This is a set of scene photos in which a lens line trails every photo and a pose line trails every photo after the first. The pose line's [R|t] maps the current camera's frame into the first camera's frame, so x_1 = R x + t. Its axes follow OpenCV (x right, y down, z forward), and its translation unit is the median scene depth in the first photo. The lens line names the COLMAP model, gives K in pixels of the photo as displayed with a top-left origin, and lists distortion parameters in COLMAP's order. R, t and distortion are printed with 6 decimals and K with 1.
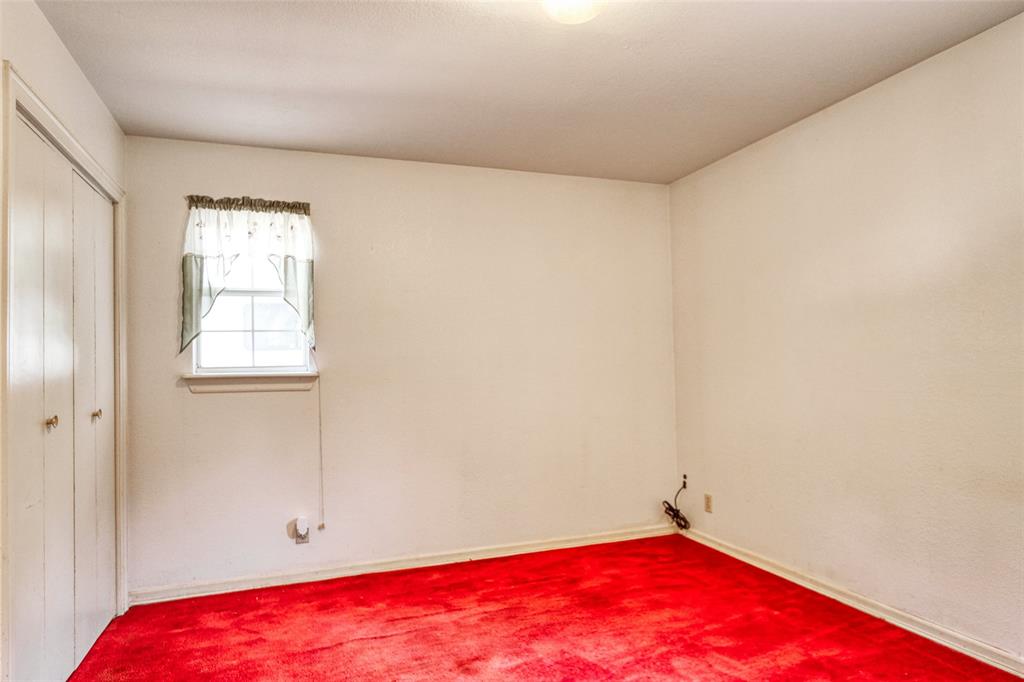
lens RADIAL K [[641.2, 0, 513.0], [0, 641.2, 347.8], [0, 0, 1]] dist [-0.005542, 0.001280]
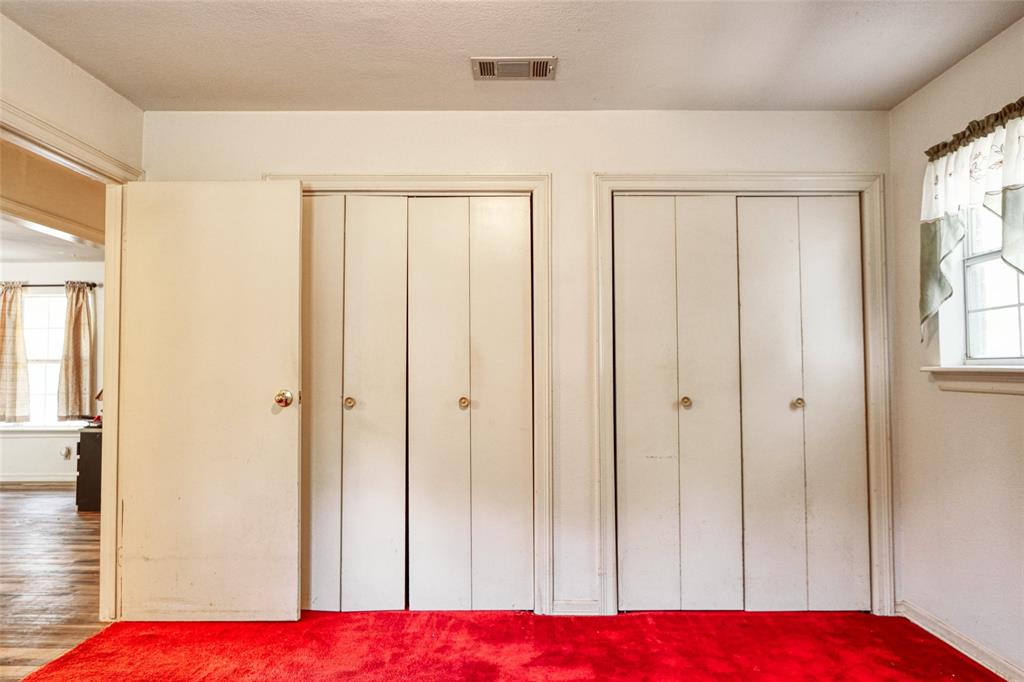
lens RADIAL K [[641.2, 0, 513.0], [0, 641.2, 347.8], [0, 0, 1]] dist [-0.005542, 0.001280]
pose [[-0.335506, -0.006704, -0.942014, 0.440351], [0.041606, 0.998893, -0.021927, 0.012465], [0.941119, -0.046550, -0.334856, 0.755888]]
